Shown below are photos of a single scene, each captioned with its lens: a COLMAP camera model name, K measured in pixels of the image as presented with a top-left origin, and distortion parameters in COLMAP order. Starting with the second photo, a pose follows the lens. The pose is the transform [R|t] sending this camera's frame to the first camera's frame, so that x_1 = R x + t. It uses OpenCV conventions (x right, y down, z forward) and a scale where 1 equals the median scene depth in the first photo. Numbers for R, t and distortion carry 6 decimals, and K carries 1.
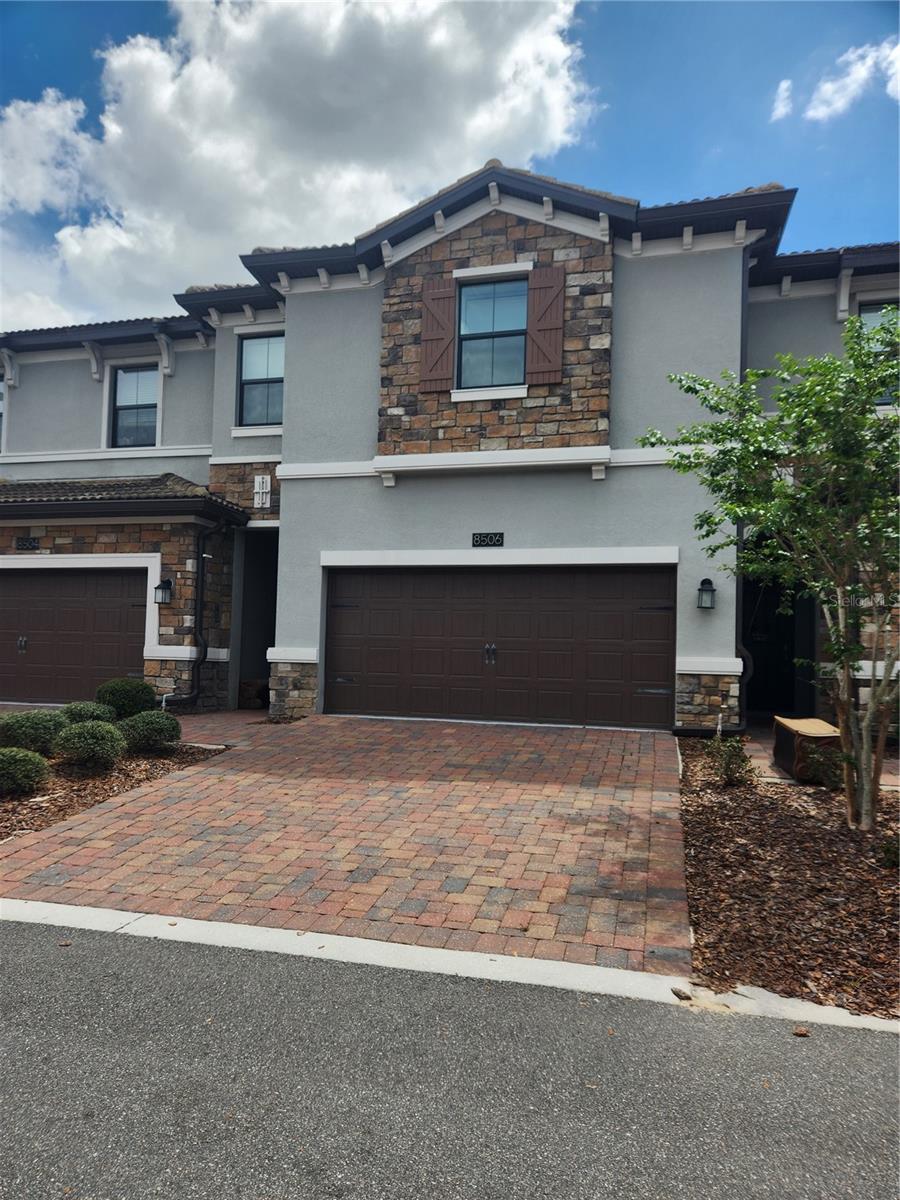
lens RADIAL K [[796.4, 0, 447.6], [0, 796.4, 638.4], [0, 0, 1]] dist [0.113309, -0.160501]
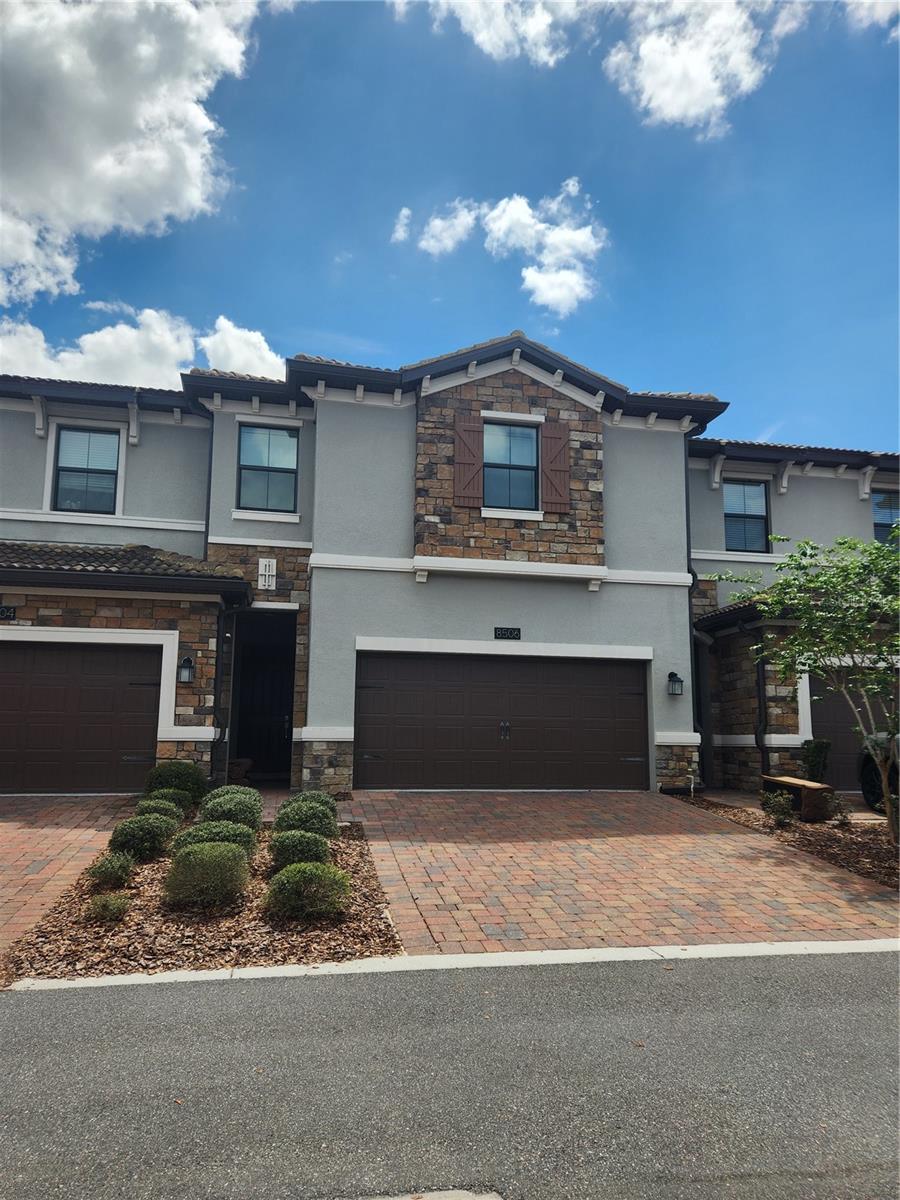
lens RADIAL K [[796.4, 0, 447.6], [0, 796.4, 638.4], [0, 0, 1]] dist [0.113309, -0.160501]
pose [[0.895161, 0.039026, 0.444030, -0.548735], [-0.000787, 0.996297, -0.085980, -0.014604], [-0.445742, 0.076616, 0.891877, -0.014284]]
